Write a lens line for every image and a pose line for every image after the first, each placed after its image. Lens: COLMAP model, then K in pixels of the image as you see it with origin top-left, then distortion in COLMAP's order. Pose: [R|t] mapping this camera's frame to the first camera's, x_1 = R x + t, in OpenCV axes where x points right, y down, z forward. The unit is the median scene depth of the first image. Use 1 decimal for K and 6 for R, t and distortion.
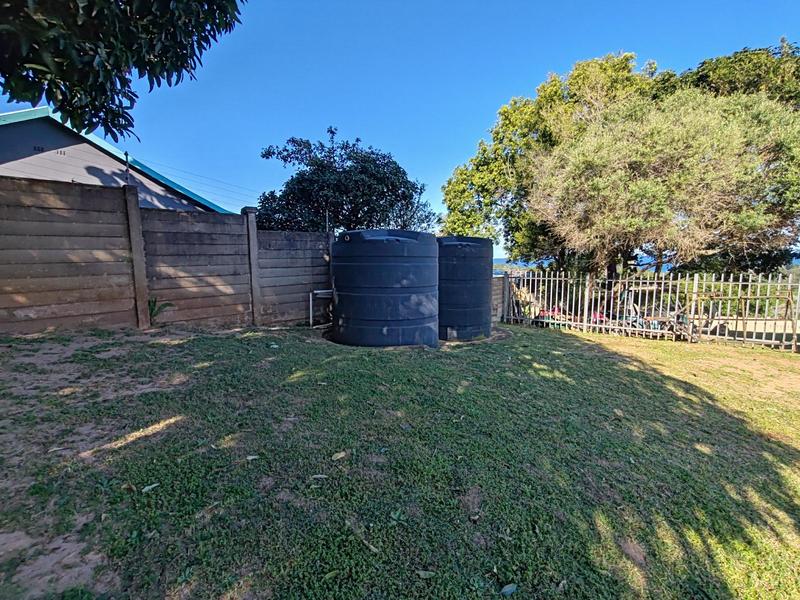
lens RADIAL K [[362.6, 0, 400.0], [0, 362.6, 300.0], [0, 0, 1]] dist [-0.000573, 0.000393]
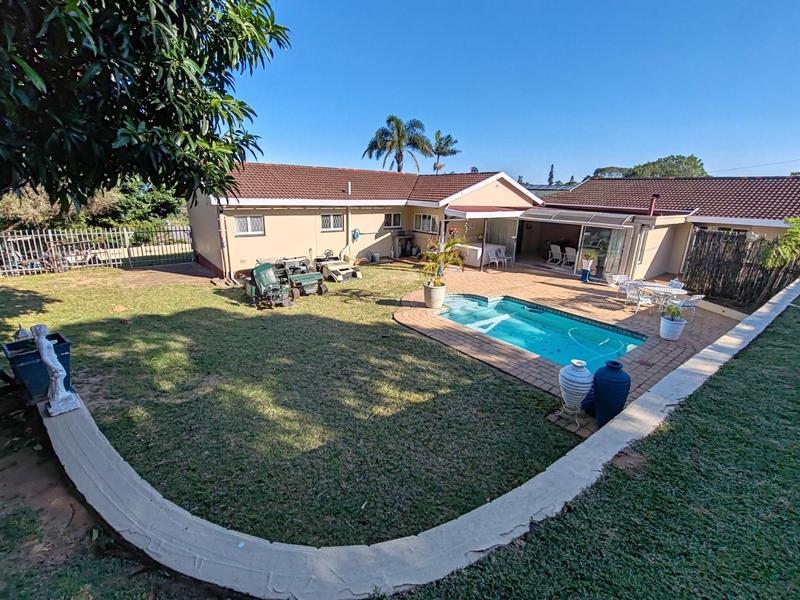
lens RADIAL K [[362.6, 0, 400.0], [0, 362.6, 300.0], [0, 0, 1]] dist [-0.000573, 0.000393]
pose [[0.233448, -0.263812, 0.935898, -0.282580], [0.081175, 0.964420, 0.251604, -0.034693], [-0.968975, 0.017235, 0.246557, -0.634145]]
